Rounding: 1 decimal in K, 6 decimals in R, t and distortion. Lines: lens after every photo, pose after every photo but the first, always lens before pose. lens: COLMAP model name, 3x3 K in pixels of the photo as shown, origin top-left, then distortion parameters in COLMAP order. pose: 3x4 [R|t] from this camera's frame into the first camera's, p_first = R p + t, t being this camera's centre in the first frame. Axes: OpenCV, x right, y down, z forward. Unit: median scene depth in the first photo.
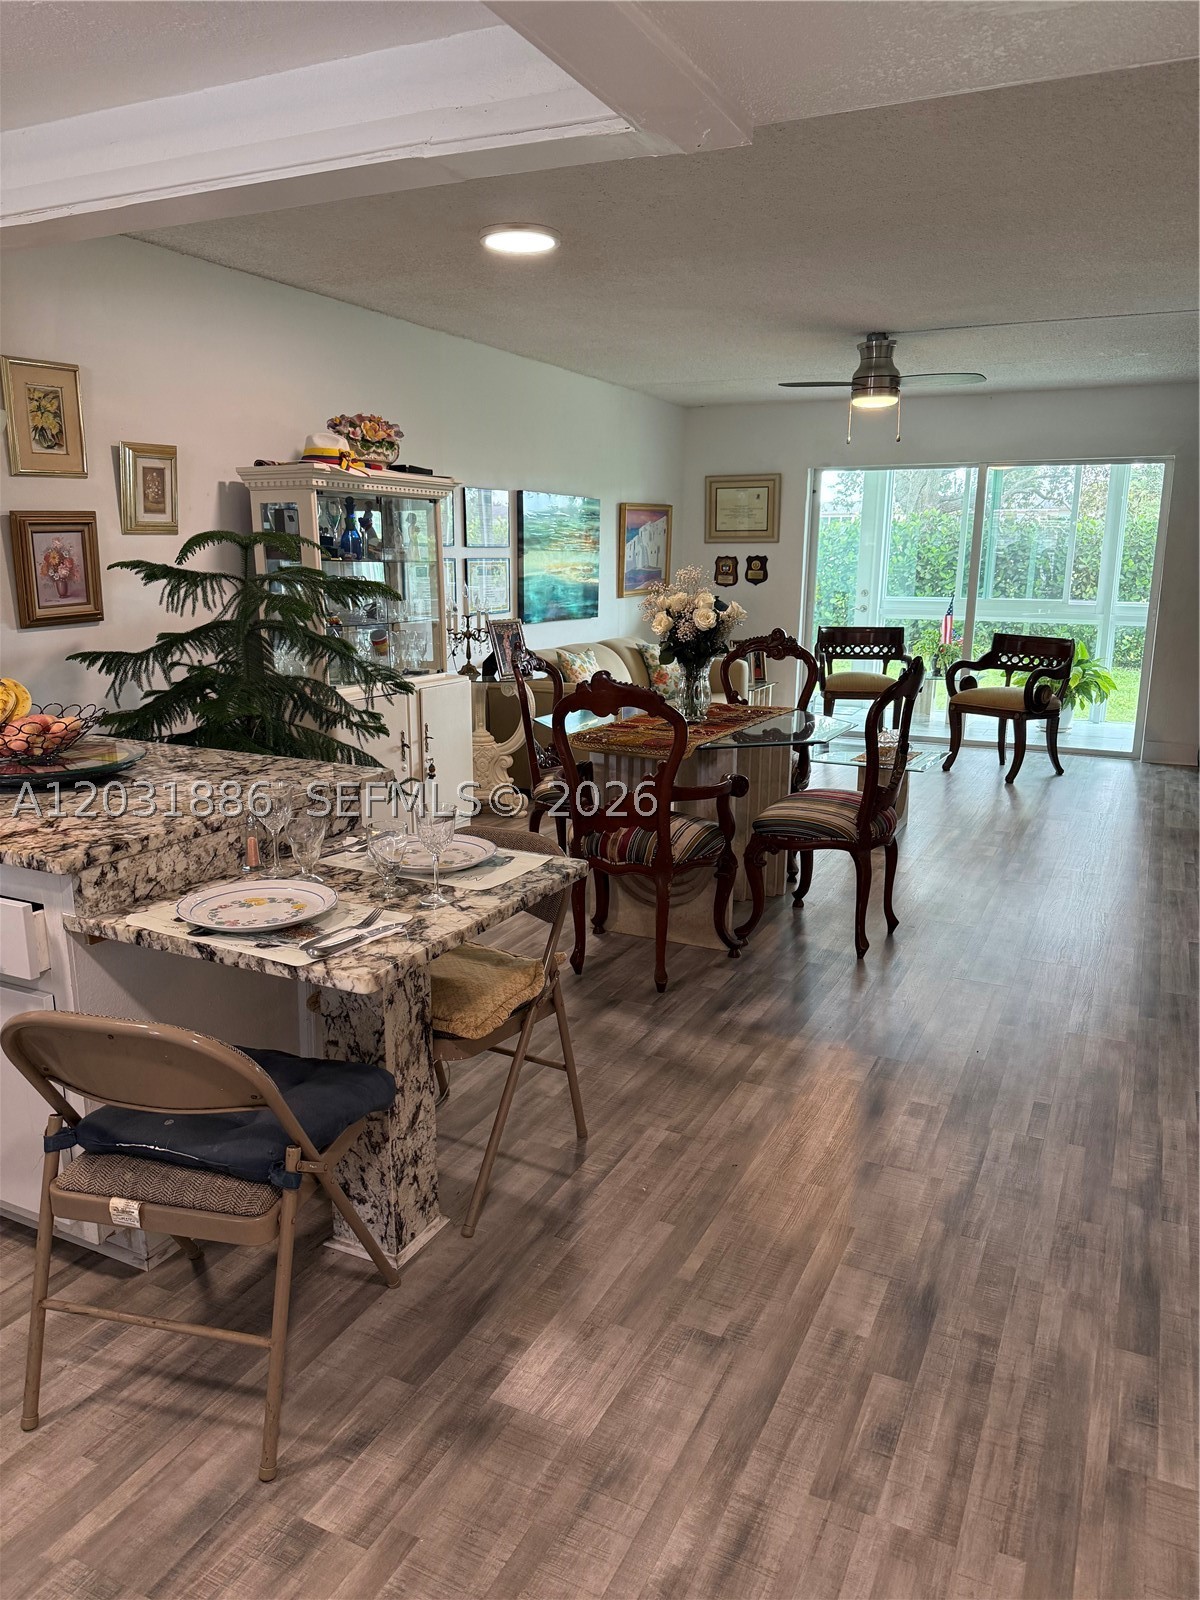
lens RADIAL K [[1119.8, 0, 596.4], [0, 1119.8, 797.7], [0, 0, 1]] dist [0.083073, -0.120653]
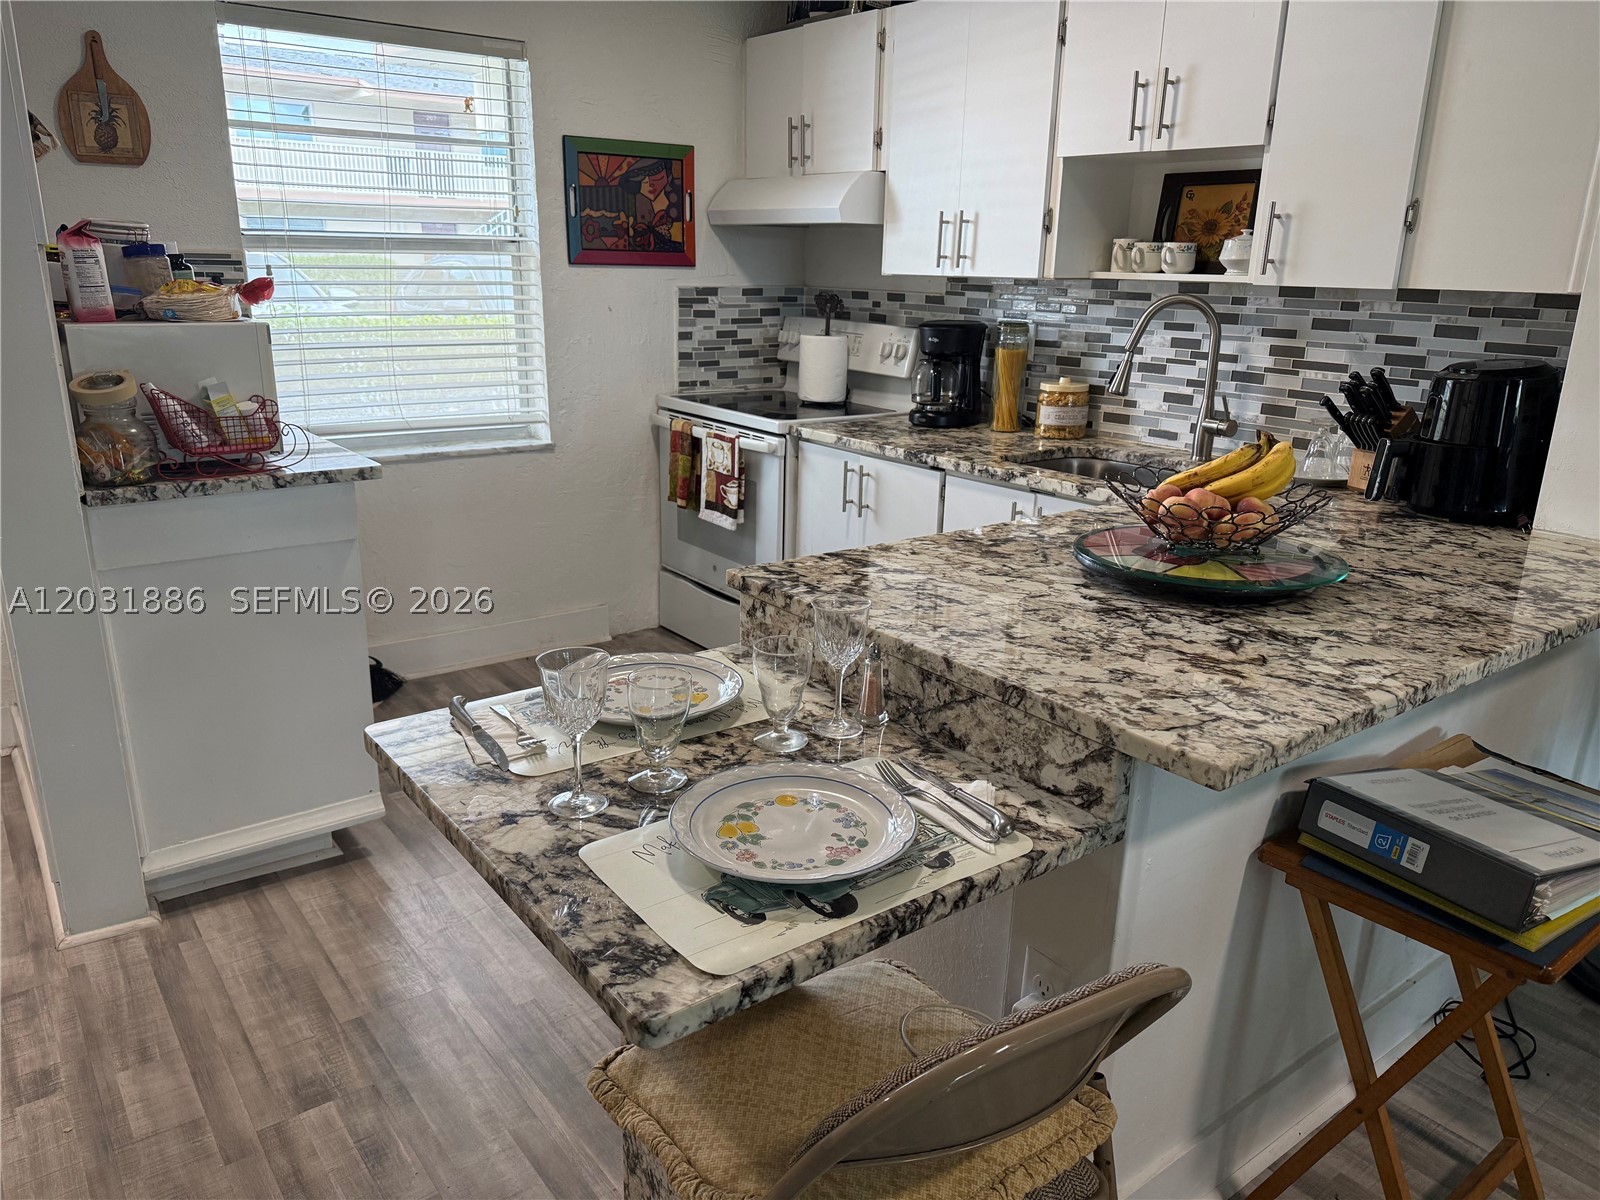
lens RADIAL K [[1119.8, 0, 800.4], [0, 1119.8, 598.4], [0, 0, 1]] dist [0.083073, -0.120653]
pose [[-0.438348, 0.243564, -0.865175, 0.156584], [-0.219249, 0.904529, 0.365728, -0.133030], [0.871654, 0.350005, -0.343097, 0.642152]]
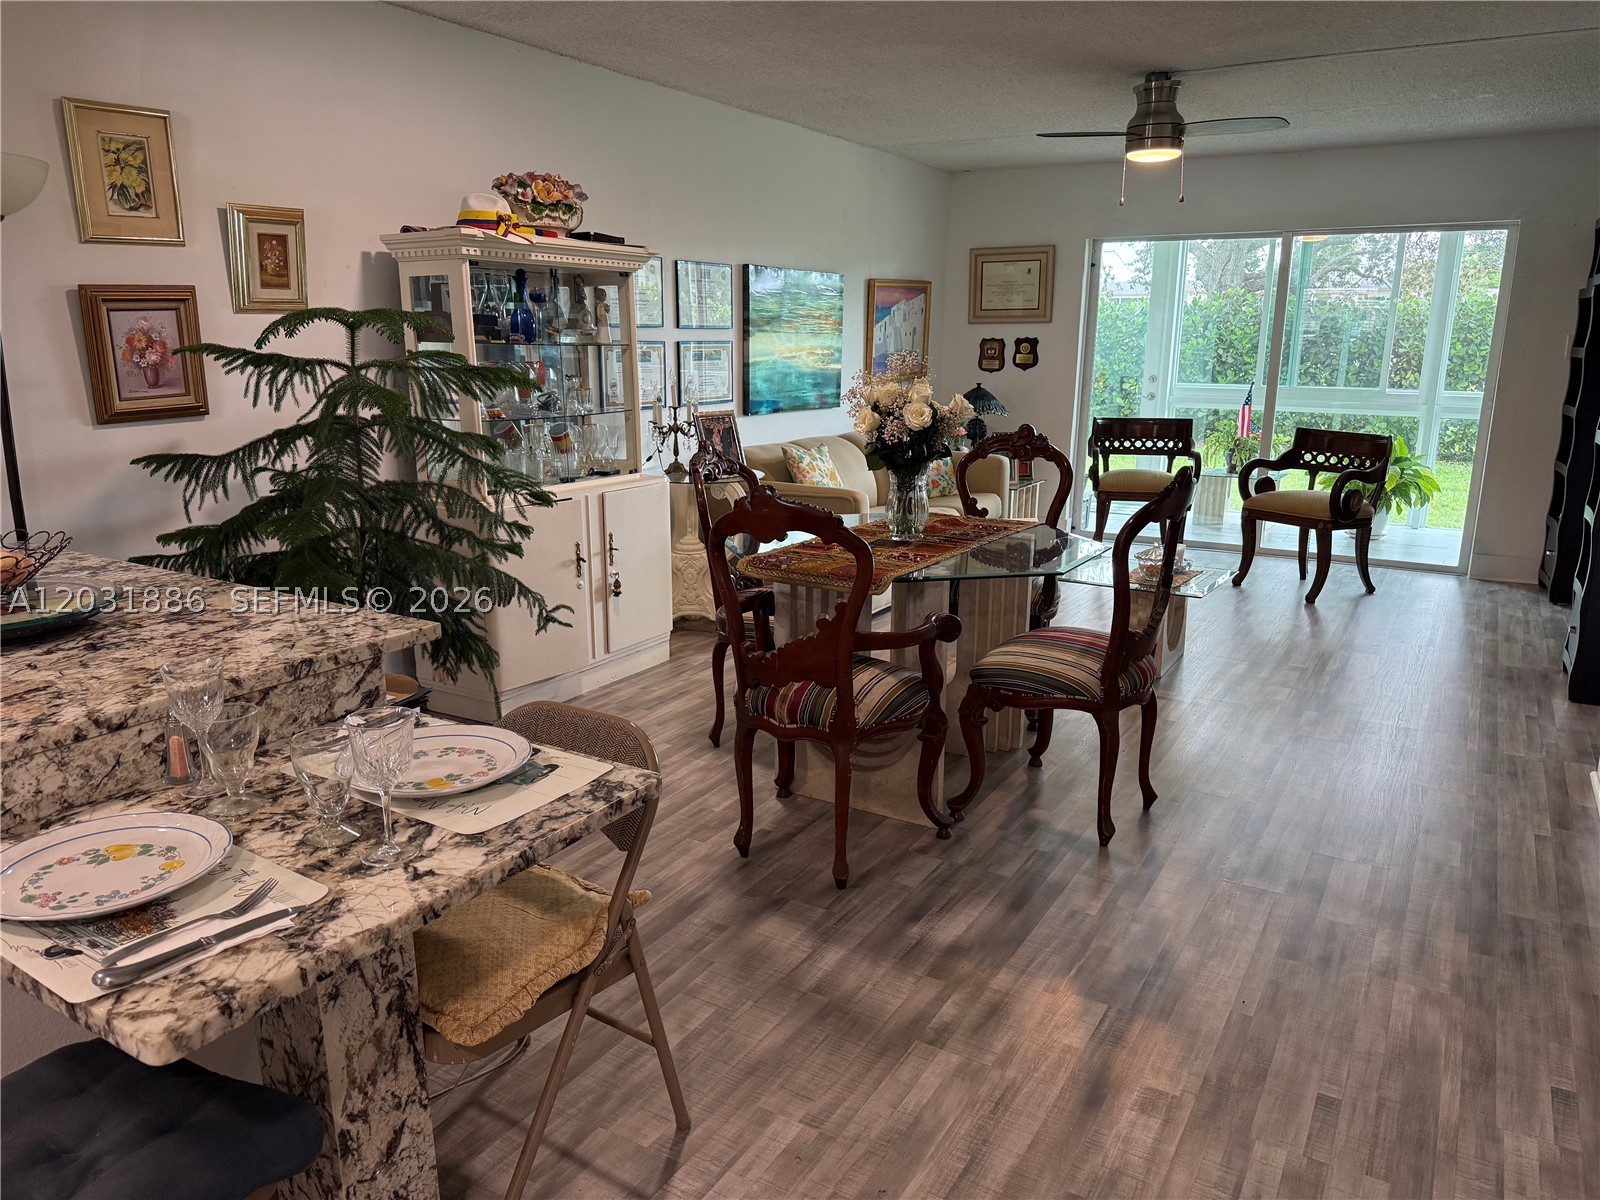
lens RADIAL K [[1120.6, 0, 800.0], [0, 1120.6, 600.0], [0, 0, 1]] dist [0.042694, -0.040431]
pose [[0.996649, 0.018038, -0.079789, 0.075231], [-0.016710, 0.999711, 0.017275, -0.037620], [0.080077, -0.015884, 0.996662, 0.179270]]
